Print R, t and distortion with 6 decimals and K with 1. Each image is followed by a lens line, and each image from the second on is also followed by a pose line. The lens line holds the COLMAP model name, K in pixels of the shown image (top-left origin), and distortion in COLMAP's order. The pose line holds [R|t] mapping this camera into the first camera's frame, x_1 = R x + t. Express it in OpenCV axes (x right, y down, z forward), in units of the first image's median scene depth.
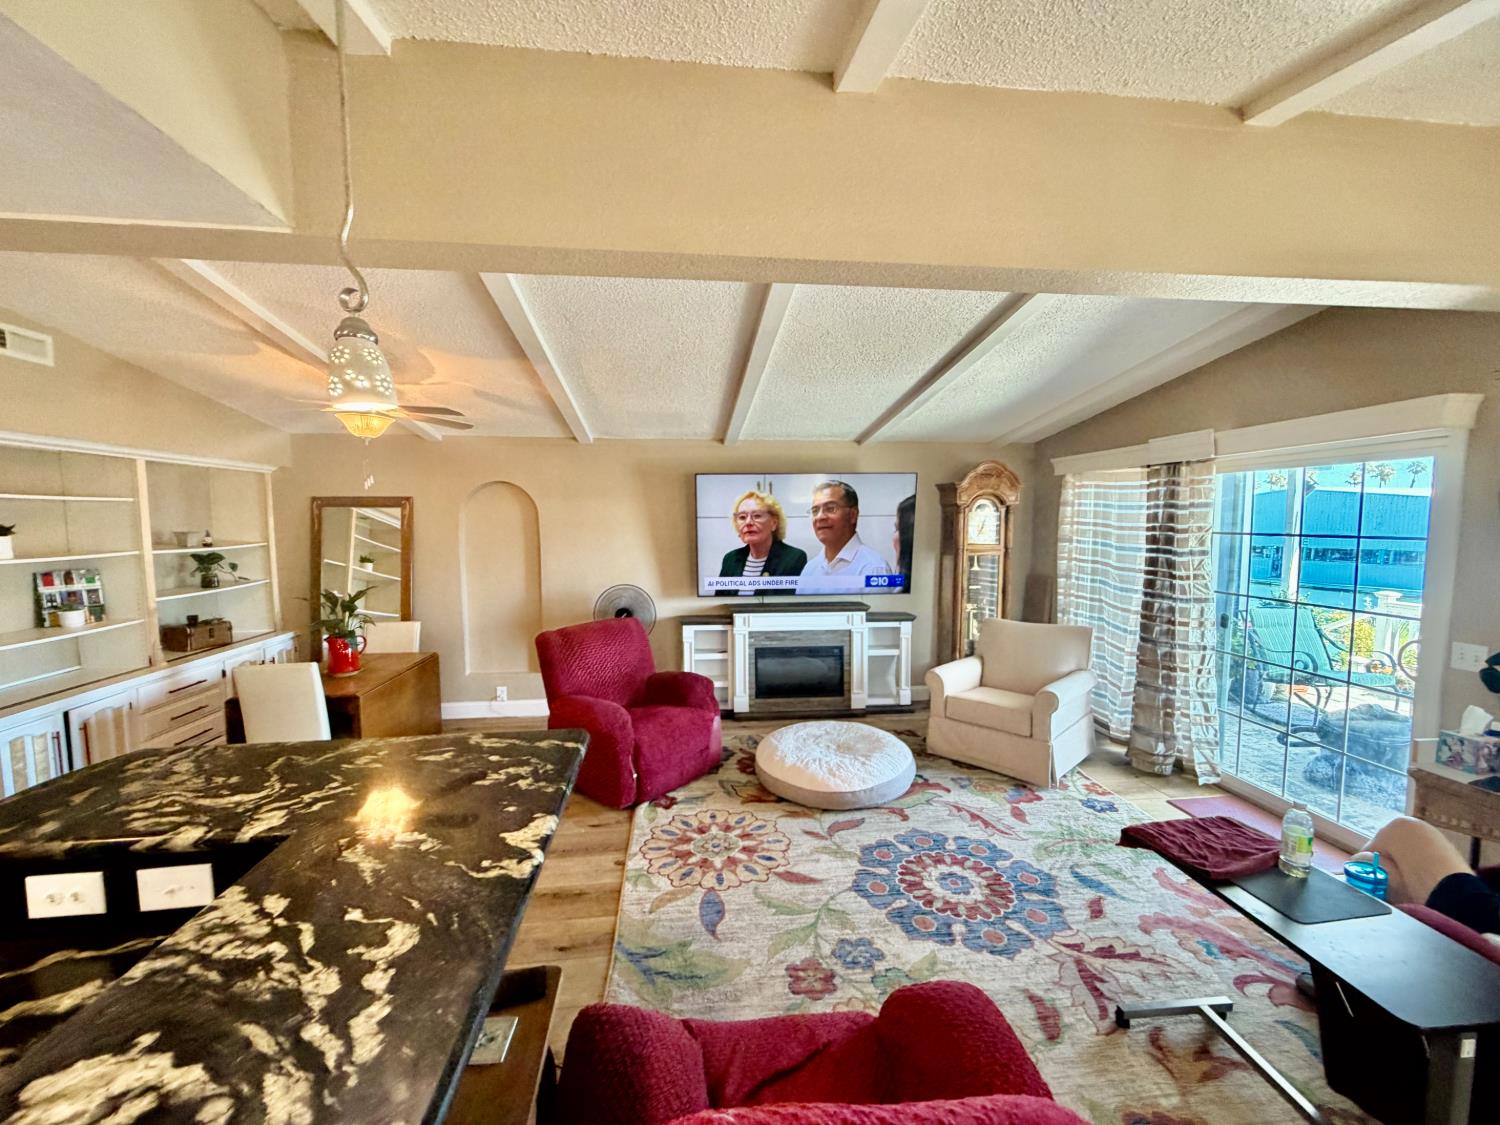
lens RADIAL K [[595.4, 0, 746.7], [0, 595.4, 565.1], [0, 0, 1]] dist [0.001393, 0.000104]
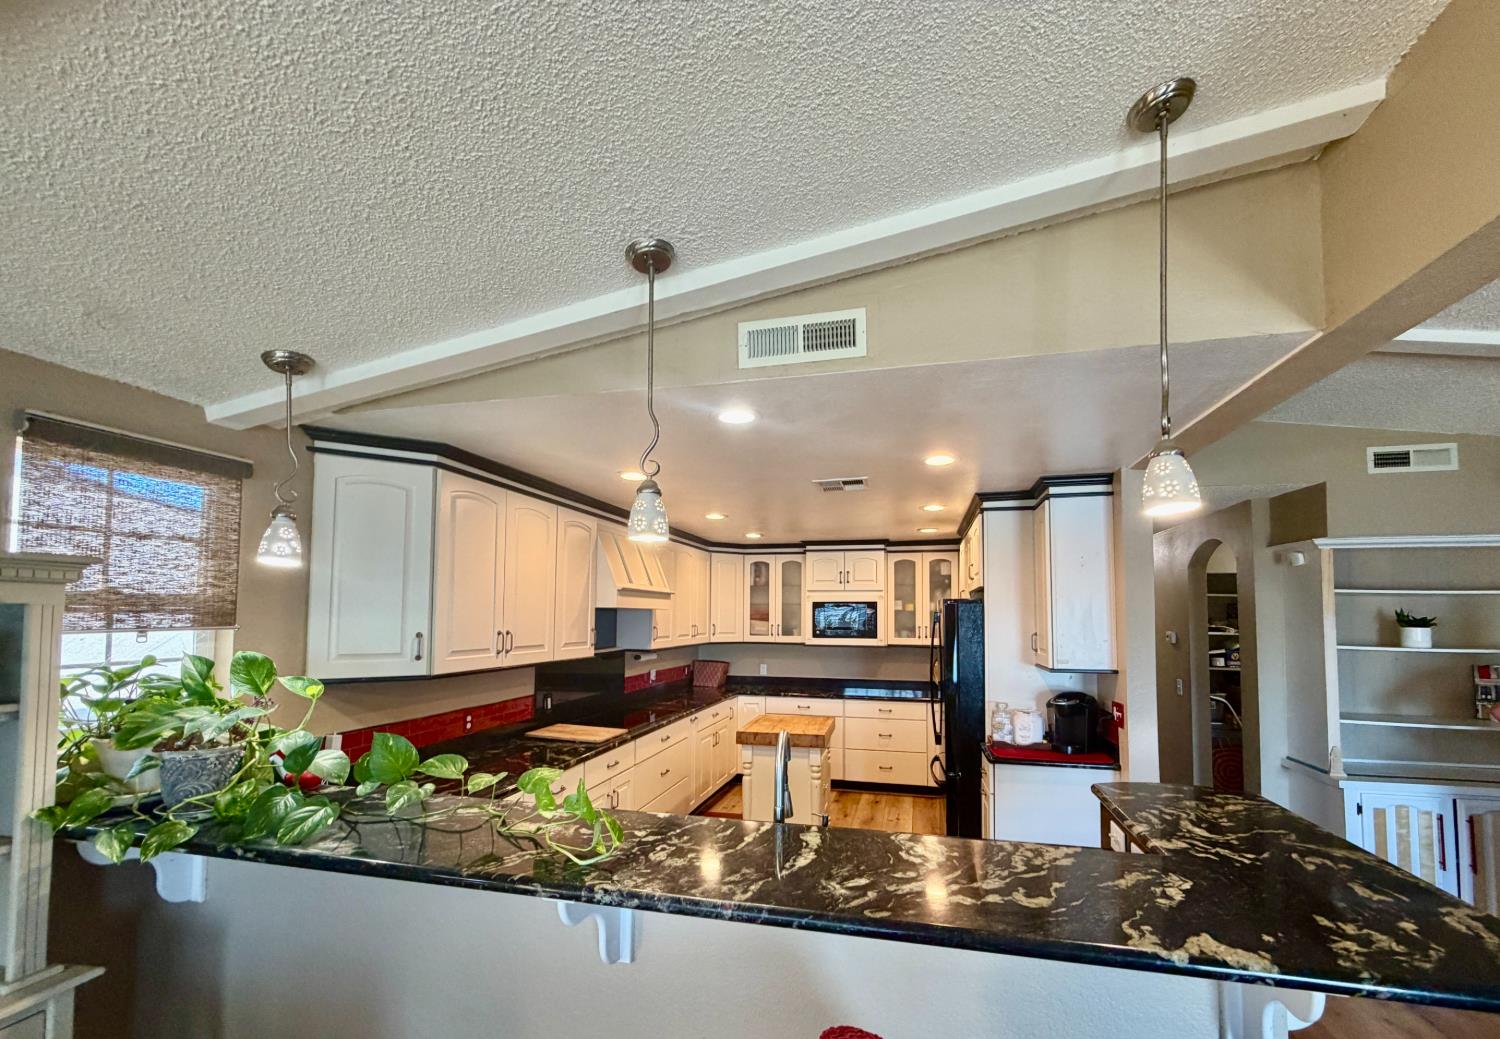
lens RADIAL K [[618.1, 0, 773.1], [0, 618.1, 584.8], [0, 0, 1]] dist [-0.000244, 0.000073]
pose [[-0.340882, -0.046014, -0.938979, 0.632716], [-0.078380, 0.996715, -0.020389, -0.020052], [0.936833, 0.066647, -0.343369, 0.546079]]
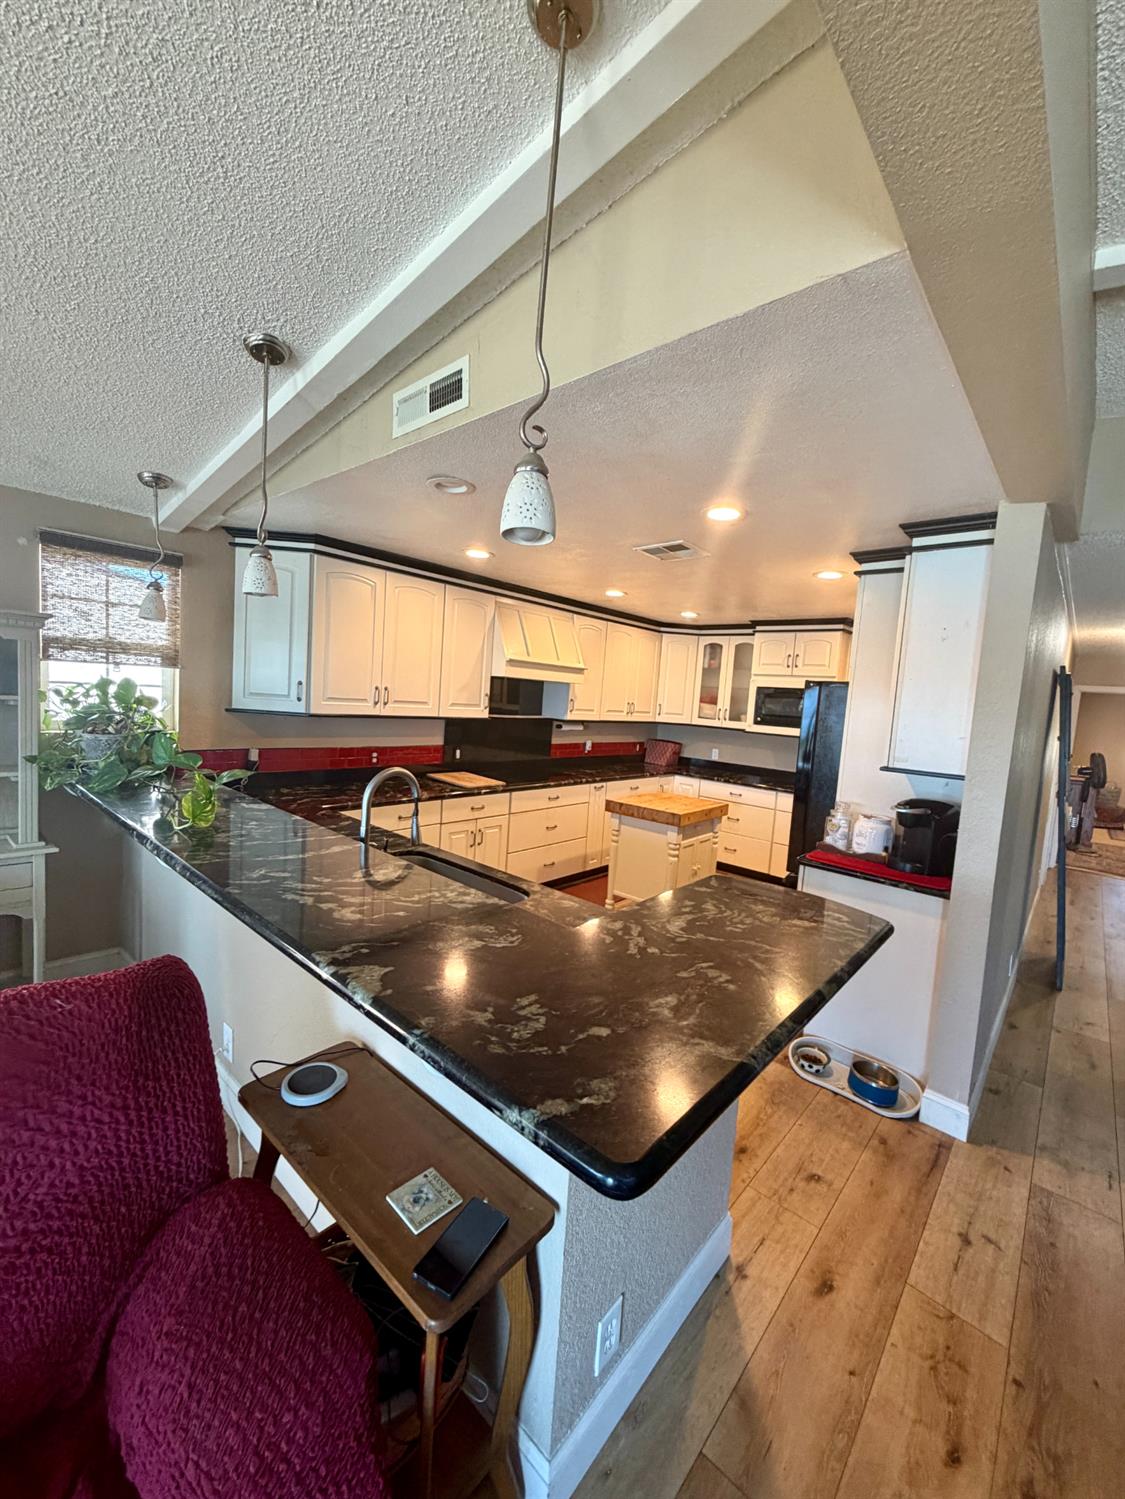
lens RADIAL K [[595.0, 0, 560.5], [0, 595.0, 746.5], [0, 0, 1]] dist [0.001393, 0.000104]
pose [[-0.747657, 0.010494, -0.664002, 0.010963], [-0.117653, 0.981965, 0.147994, -0.053567], [0.653580, 0.188771, -0.732939, 1.492403]]
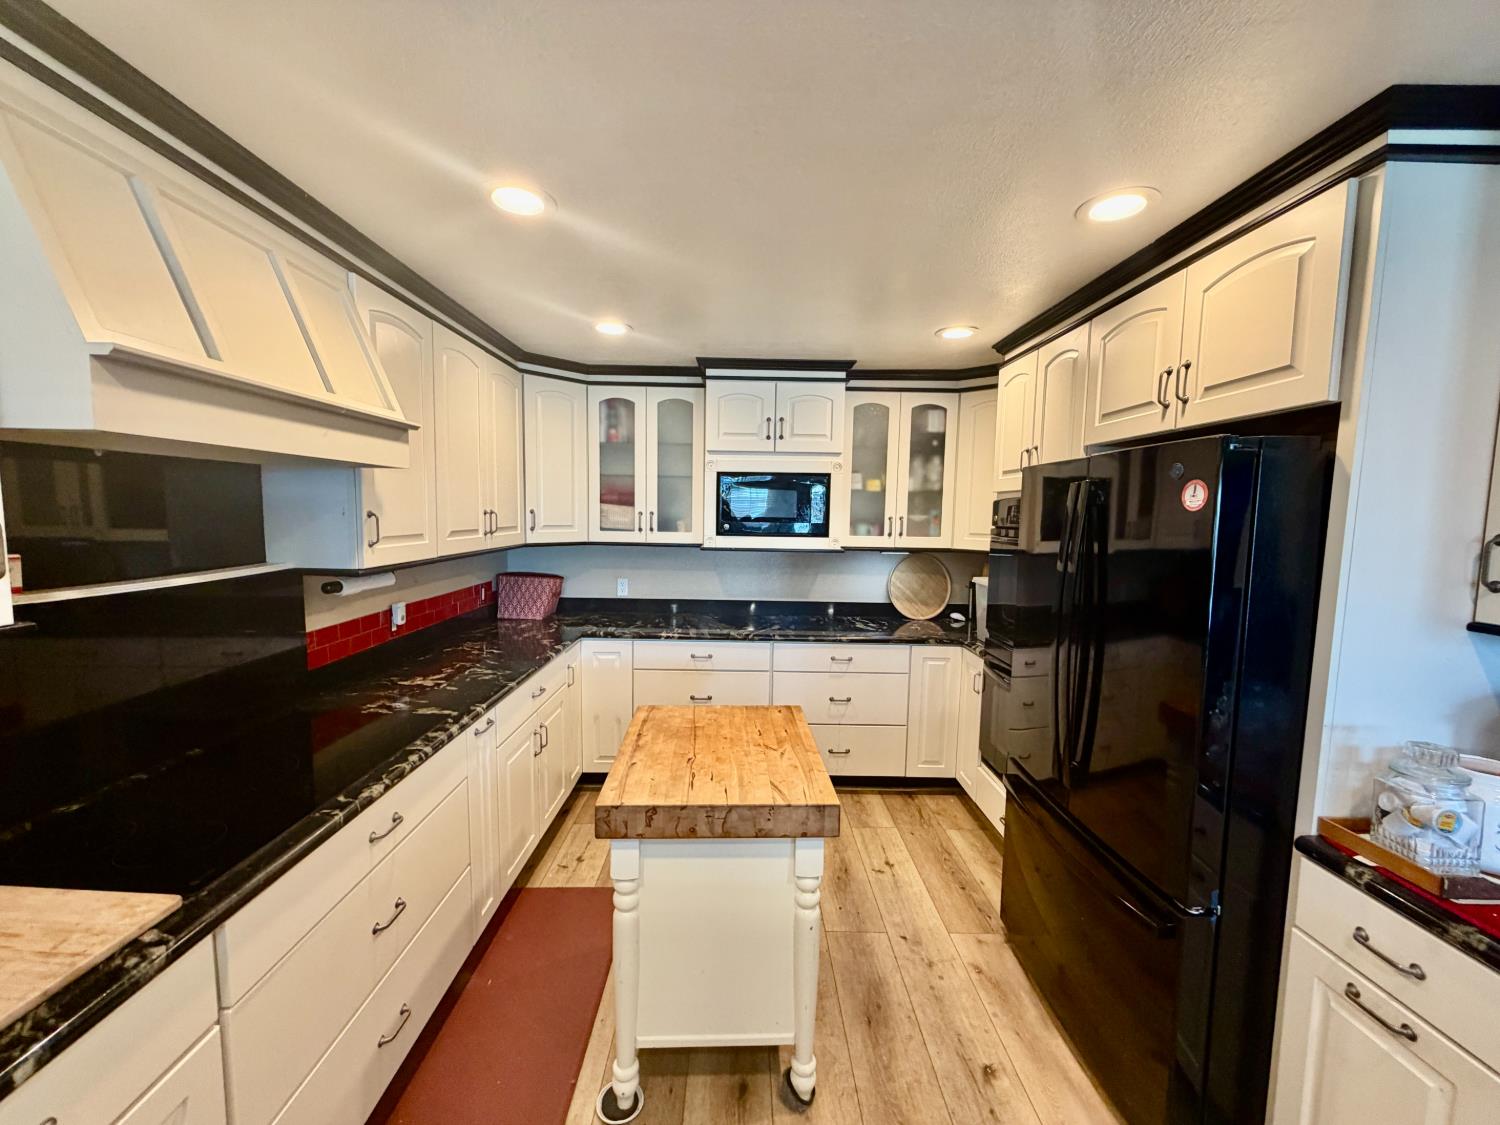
lens RADIAL K [[595.4, 0, 746.3], [0, 595.4, 561.9], [0, 0, 1]] dist [0.001393, 0.000104]
pose [[-0.112542, 0.088793, -0.989672, -1.319925], [-0.095085, 0.990466, 0.099677, 0.103113], [0.989087, 0.105321, -0.103026, -0.335714]]
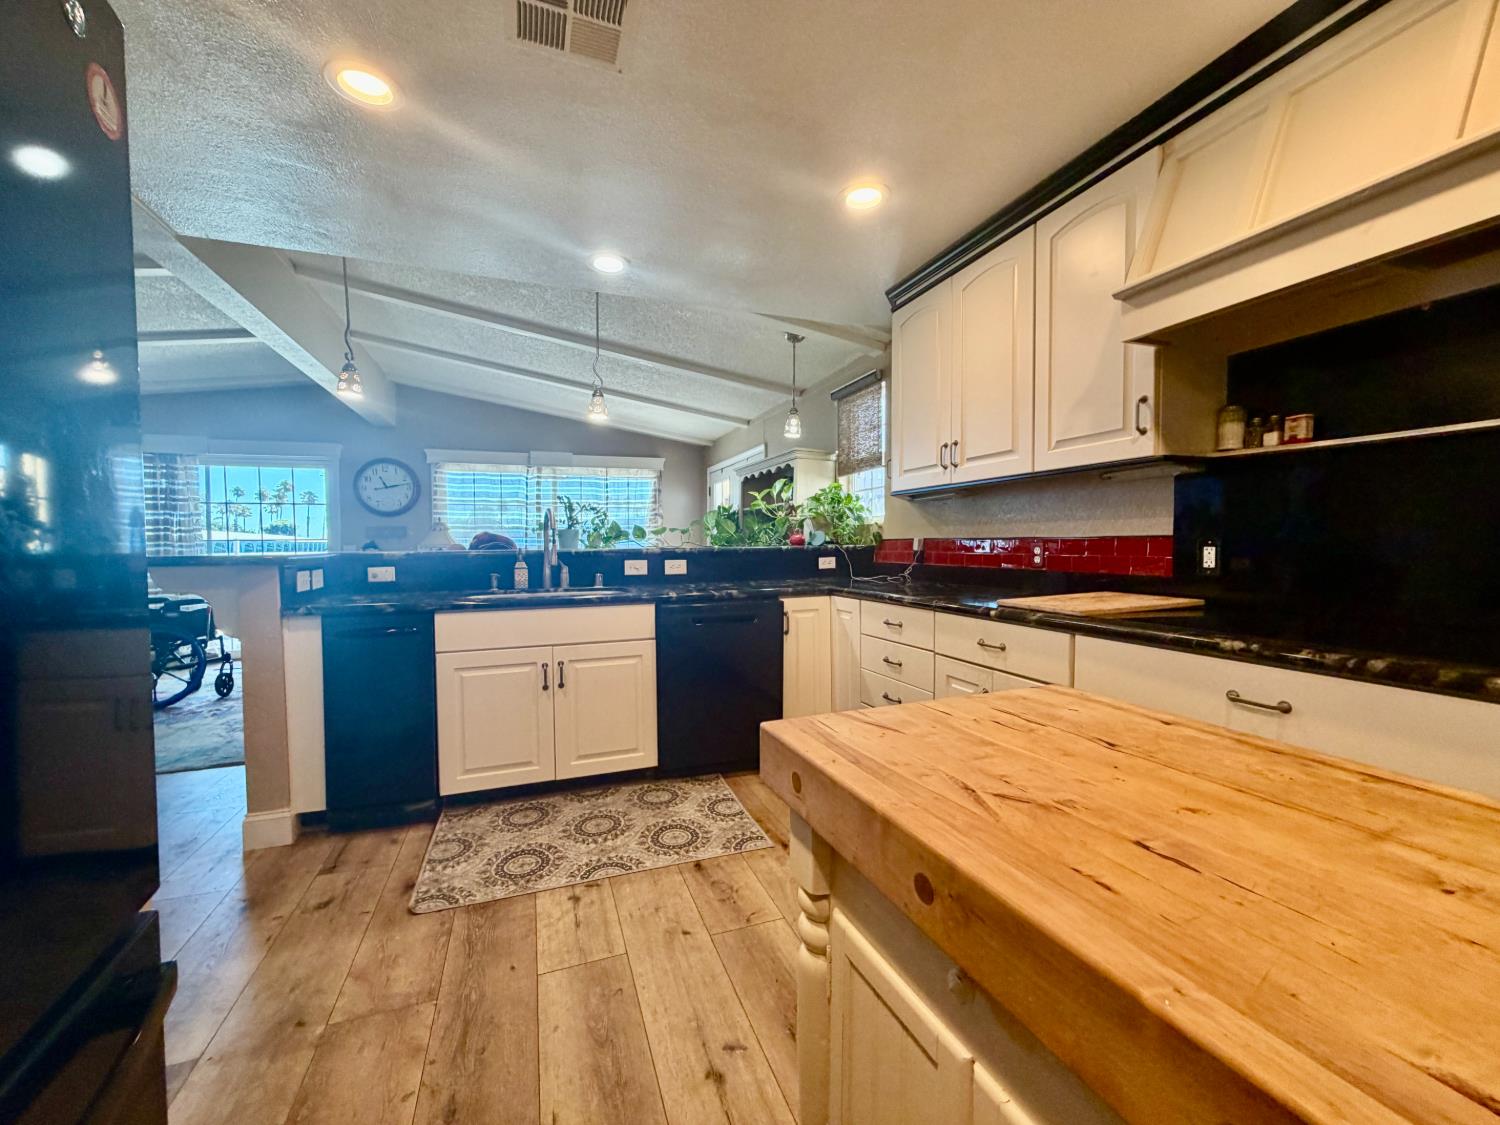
lens RADIAL K [[595.4, 0, 741.2], [0, 595.4, 565.9], [0, 0, 1]] dist [0.001393, 0.000104]
pose [[-0.222574, -0.031571, 0.974405, -3.048276], [0.086114, 0.994932, 0.051906, 0.436252], [-0.971105, 0.095463, -0.218727, -0.071589]]
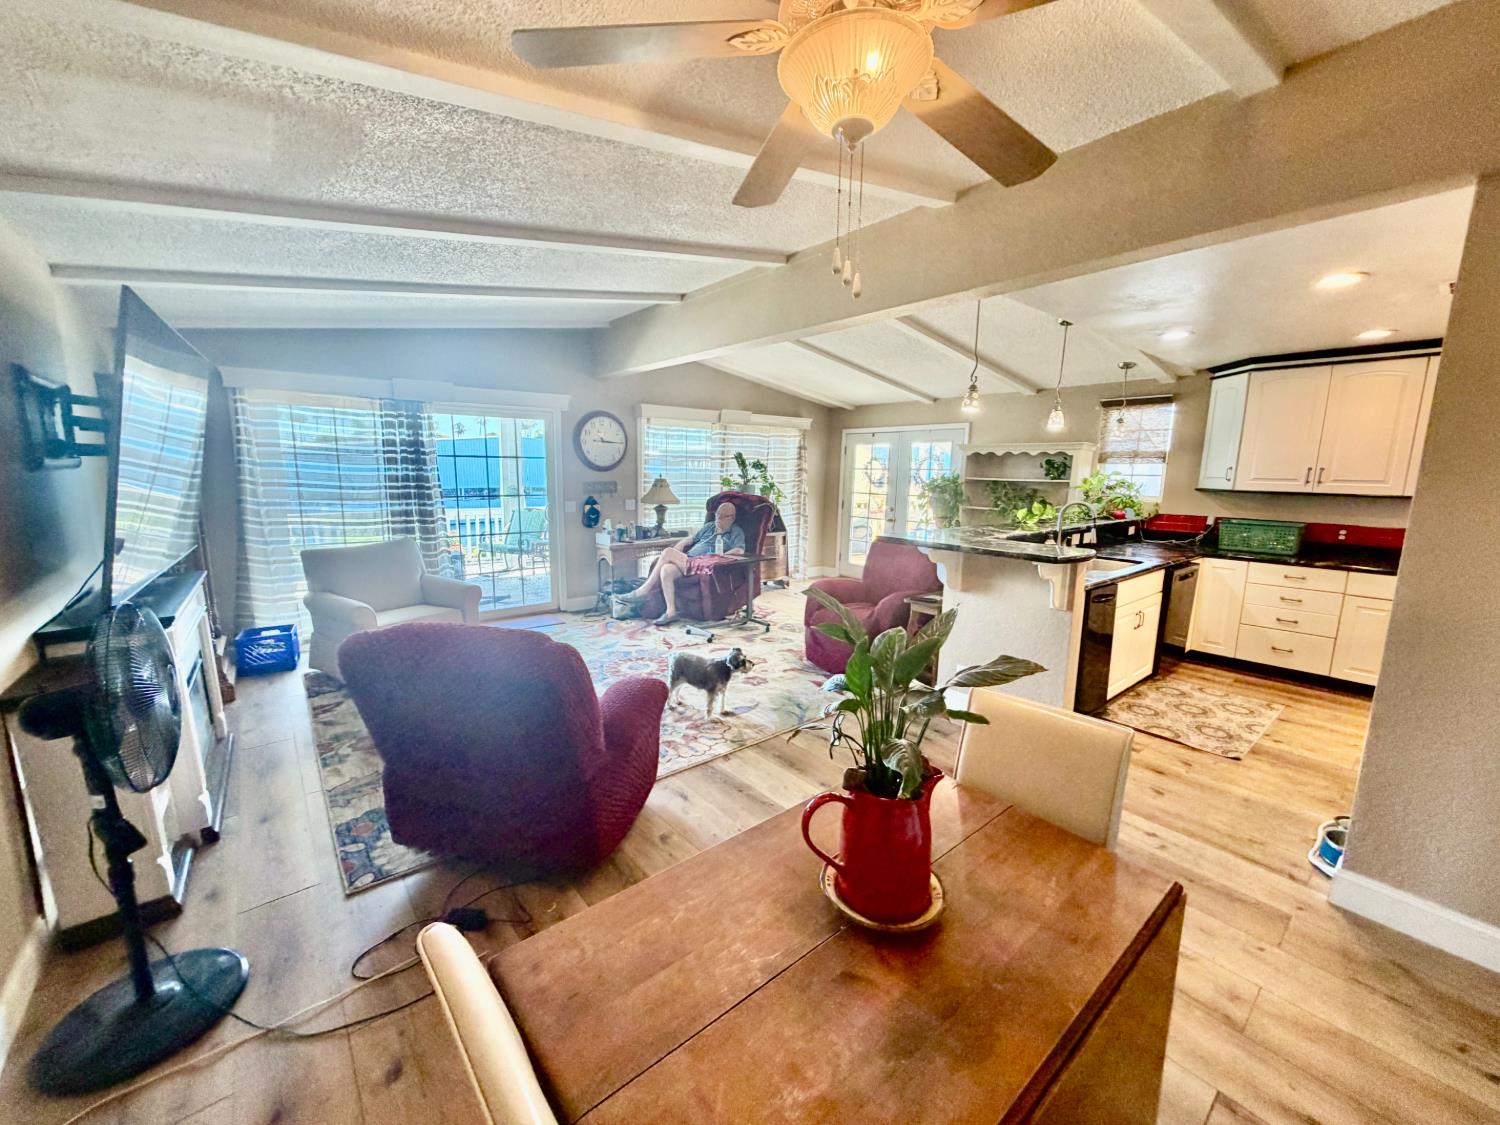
lens RADIAL K [[595.4, 0, 747.5], [0, 595.4, 566.7], [0, 0, 1]] dist [0.001393, 0.000104]
pose [[-0.540493, -0.141060, 0.829439, -2.371756], [0.053748, 0.978042, 0.201357, -0.109852], [-0.839630, 0.153412, -0.521043, 3.246566]]
